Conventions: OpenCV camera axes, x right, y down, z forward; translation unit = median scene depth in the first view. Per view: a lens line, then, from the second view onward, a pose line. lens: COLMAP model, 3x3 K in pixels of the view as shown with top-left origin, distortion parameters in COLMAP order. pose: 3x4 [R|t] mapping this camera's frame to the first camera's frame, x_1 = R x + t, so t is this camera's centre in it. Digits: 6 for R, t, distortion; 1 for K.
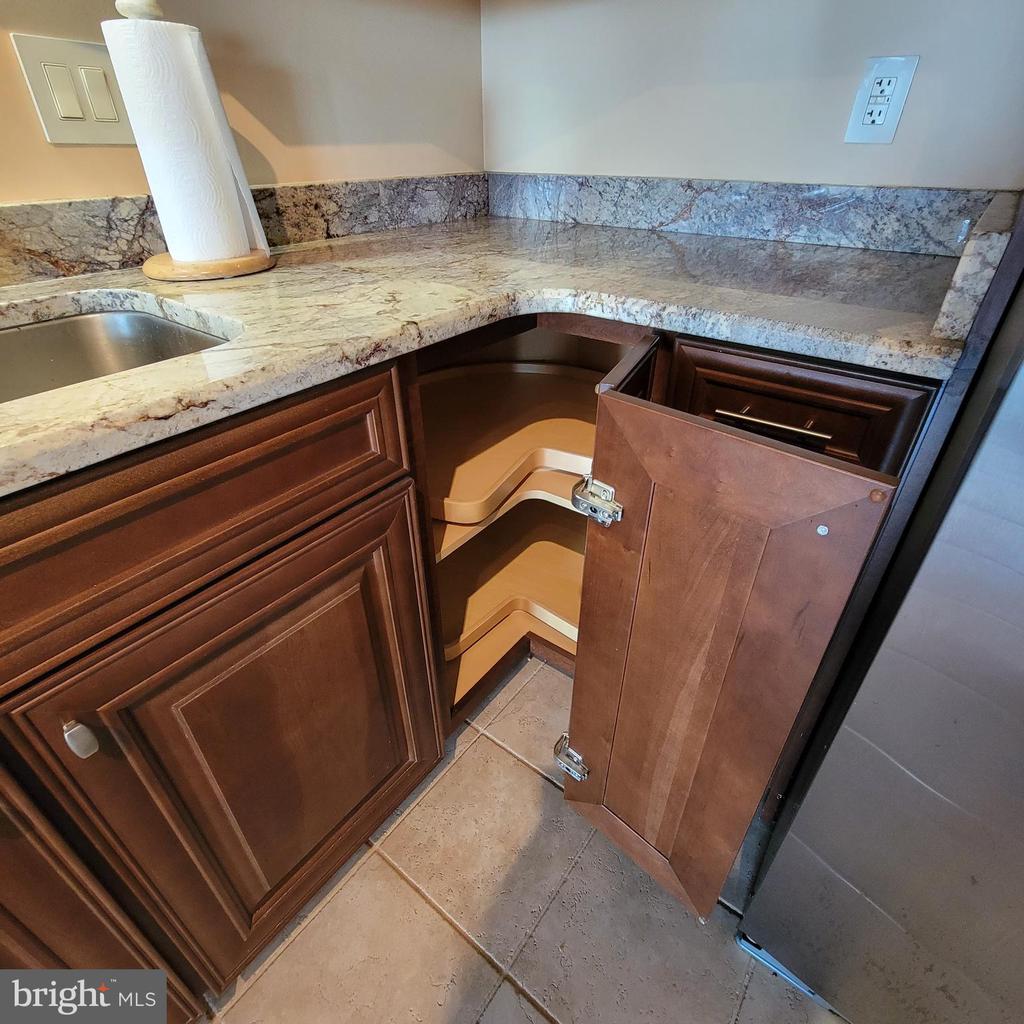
lens RADIAL K [[558.5, 0, 515.1], [0, 558.5, 499.8], [0, 0, 1]] dist [0.001451, -0.002355]
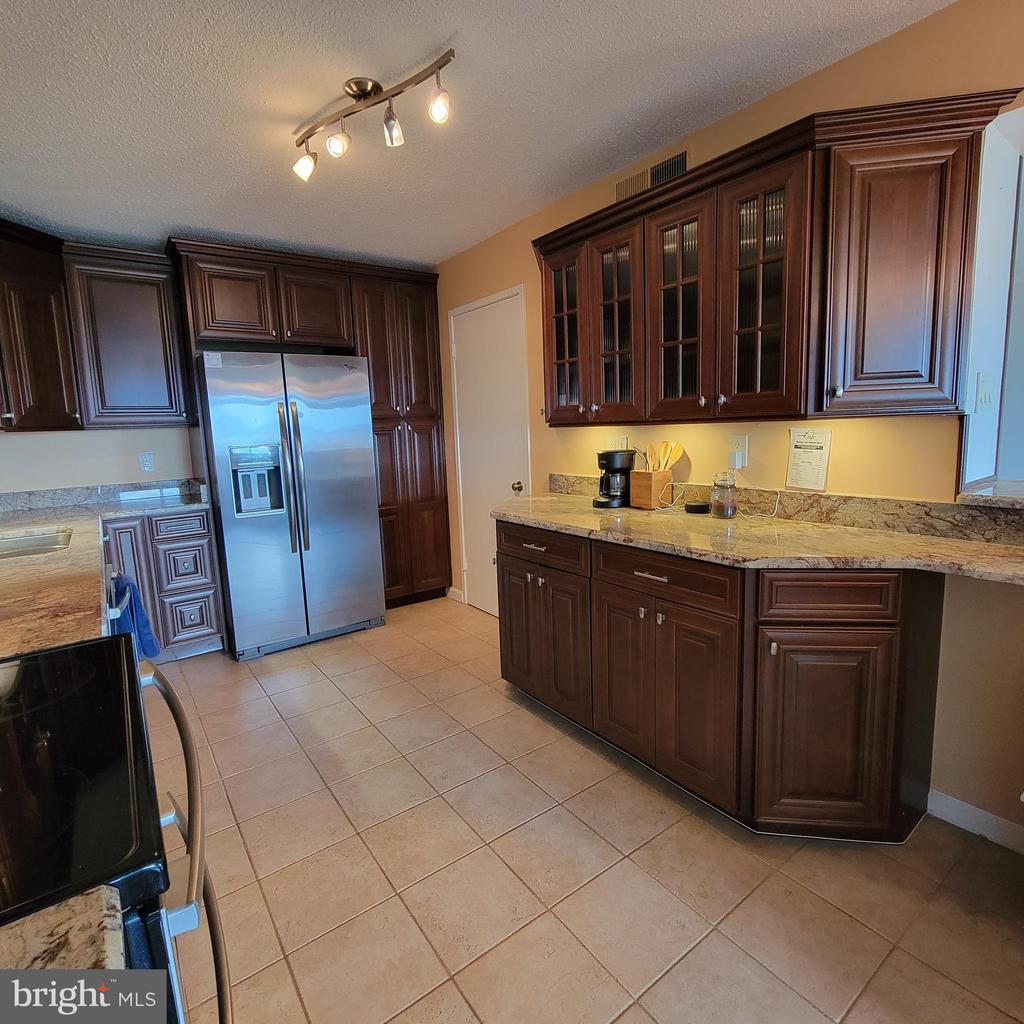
lens RADIAL K [[558.5, 0, 515.1], [0, 558.5, 499.8], [0, 0, 1]] dist [0.001451, -0.002355]
pose [[0.288549, -0.140803, 0.947056, -1.608859], [0.551478, 0.833019, -0.044176, 0.736587], [-0.782695, 0.535028, 0.318016, -1.432243]]
